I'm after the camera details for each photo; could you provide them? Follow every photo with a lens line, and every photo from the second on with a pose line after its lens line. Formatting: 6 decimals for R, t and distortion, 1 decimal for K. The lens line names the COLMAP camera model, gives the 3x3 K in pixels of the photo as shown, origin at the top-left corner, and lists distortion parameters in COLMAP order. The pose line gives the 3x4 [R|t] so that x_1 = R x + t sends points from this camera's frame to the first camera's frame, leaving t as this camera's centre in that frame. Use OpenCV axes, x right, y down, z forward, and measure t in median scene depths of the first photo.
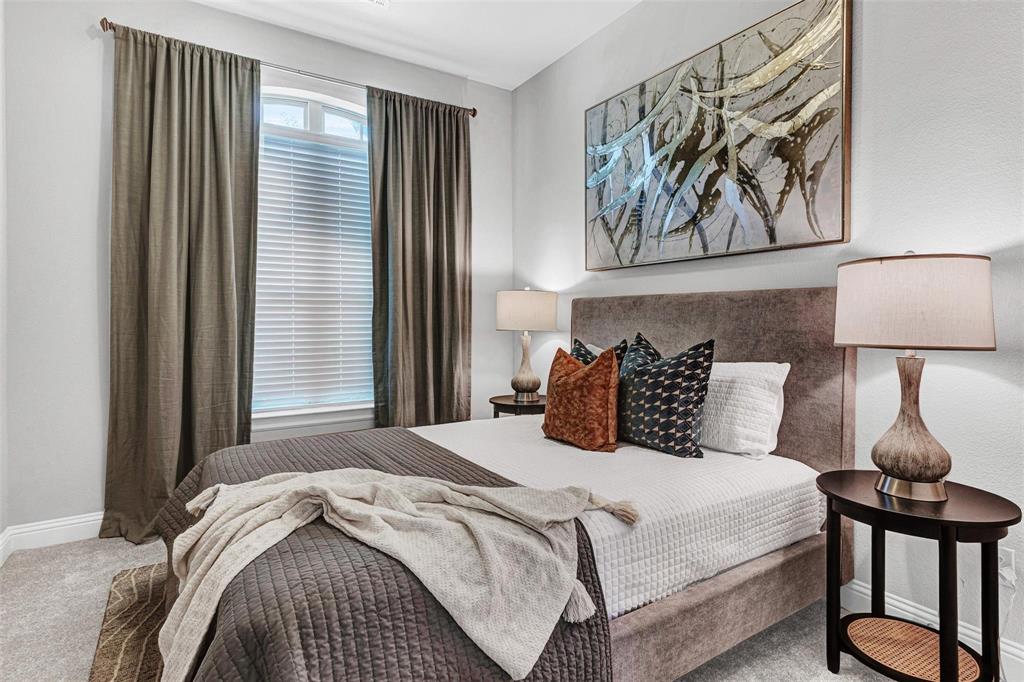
lens RADIAL K [[519.1, 0, 510.5], [0, 519.1, 335.5], [0, 0, 1]] dist [-0.003060, 0.005529]
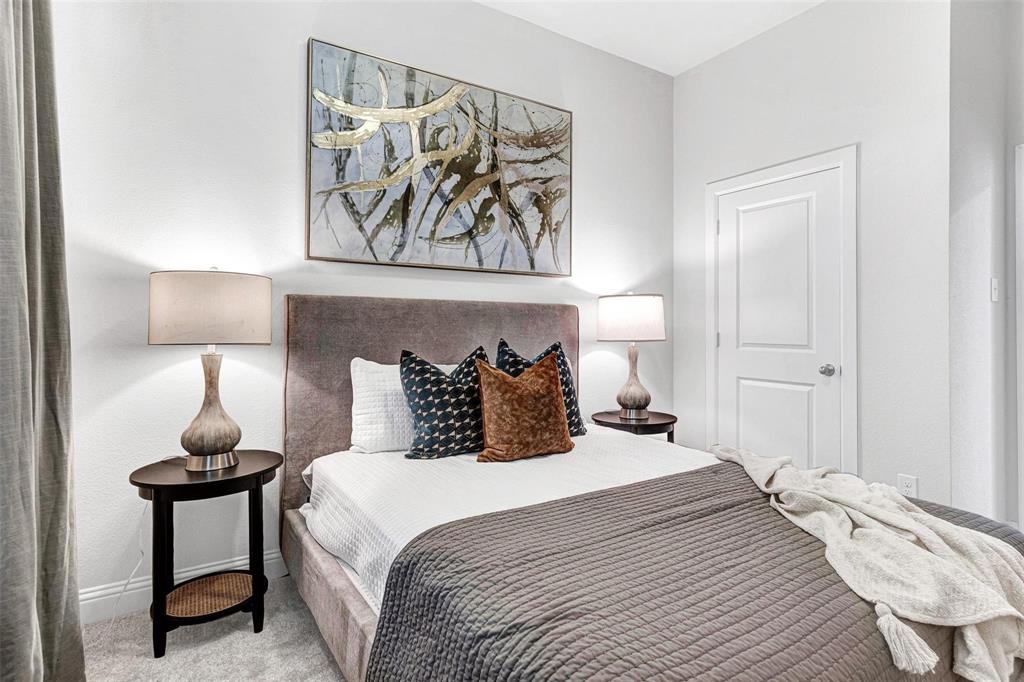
lens RADIAL K [[519.1, 0, 509.6], [0, 519.1, 321.3], [0, 0, 1]] dist [-0.003060, 0.005529]
pose [[0.005479, -0.019415, 0.999796, -0.748213], [0.011155, 0.999750, 0.019353, -0.059481], [-0.999923, 0.011047, 0.005694, 0.918233]]
